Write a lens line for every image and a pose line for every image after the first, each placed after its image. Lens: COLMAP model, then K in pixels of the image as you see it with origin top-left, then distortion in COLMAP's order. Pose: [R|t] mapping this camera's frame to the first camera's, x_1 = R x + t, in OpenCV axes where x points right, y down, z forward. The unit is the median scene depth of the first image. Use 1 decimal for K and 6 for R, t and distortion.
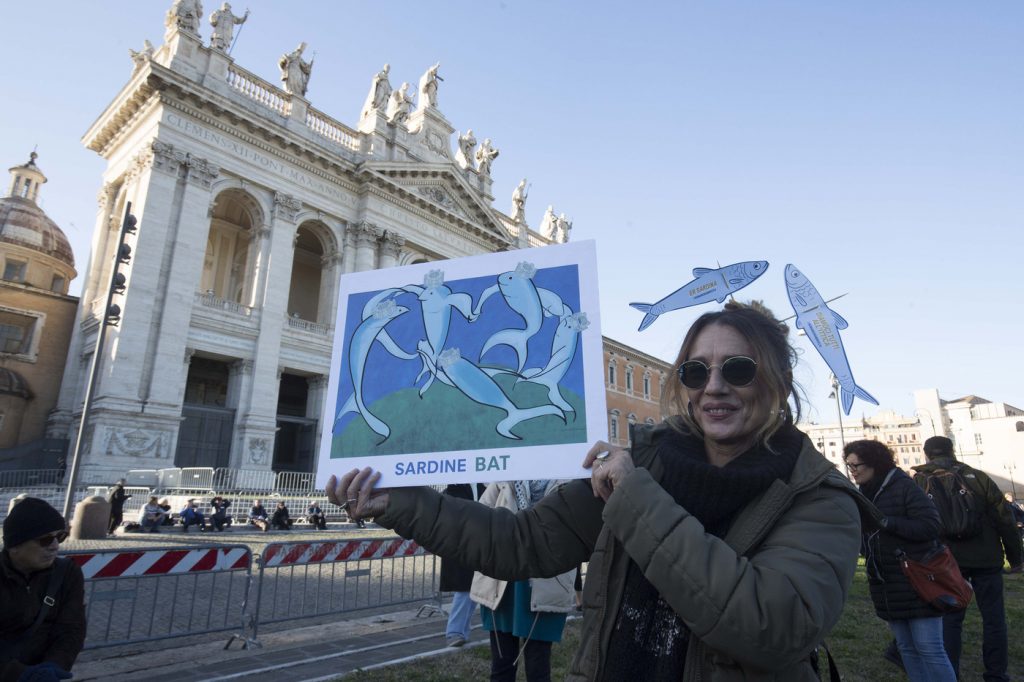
lens RADIAL K [[596.2, 0, 512.0], [0, 596.2, 341.0], [0, 0, 1]] dist [-0.015771, 0.001082]
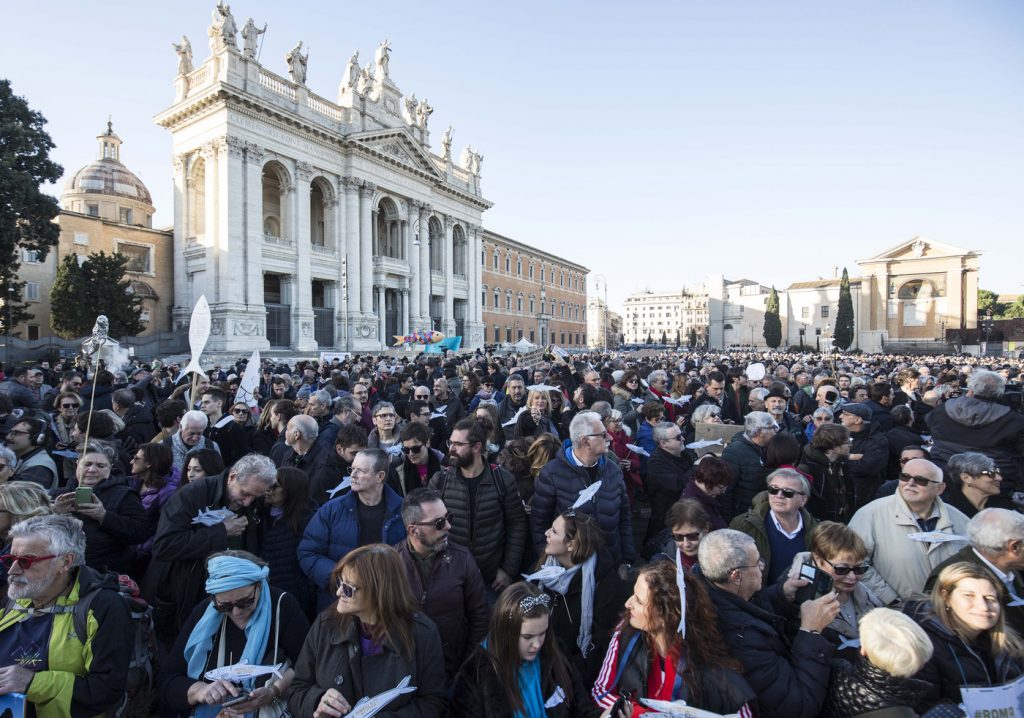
lens RADIAL K [[518.5, 0, 479.8], [0, 518.5, 357.9], [0, 0, 1]] dist [-0.025820, 0.001265]
pose [[0.992208, -0.021296, 0.122762, -0.099964], [-0.013304, 0.961543, 0.274330, -0.125147], [-0.123883, -0.273826, 0.953767, -0.417710]]
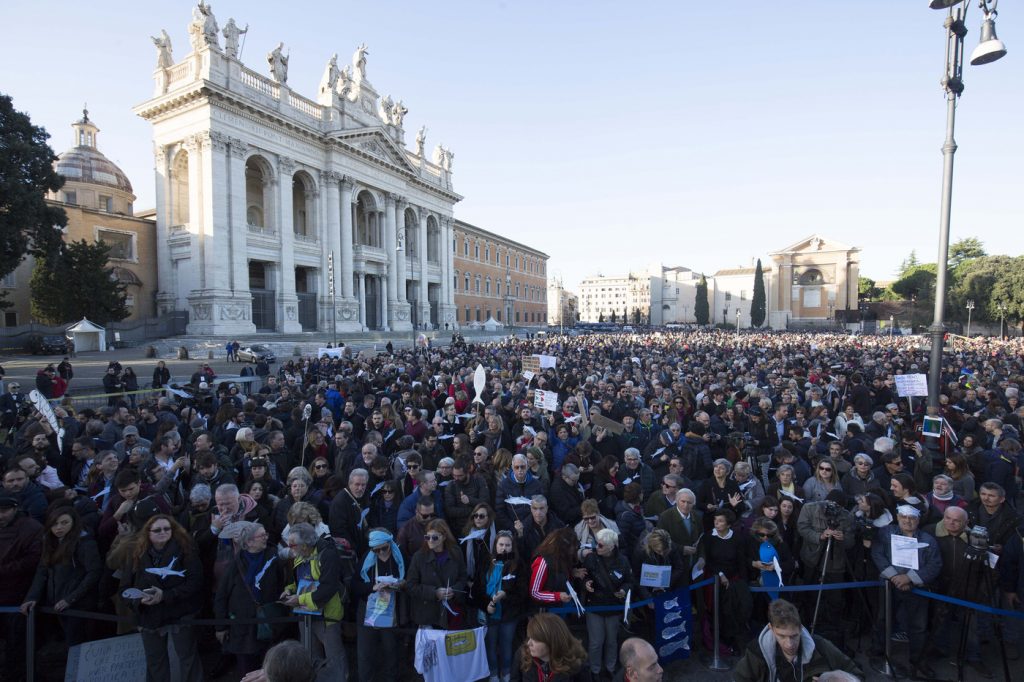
lens RADIAL K [[472.4, 0, 512.0], [0, 472.4, 341.0], [0, 0, 1]] dist [-0.029796, 0.007112]
pose [[0.968297, -0.032934, 0.247620, -0.107917], [-0.041438, 0.956360, 0.289237, -0.151582], [-0.246340, -0.290328, 0.924676, -0.449121]]
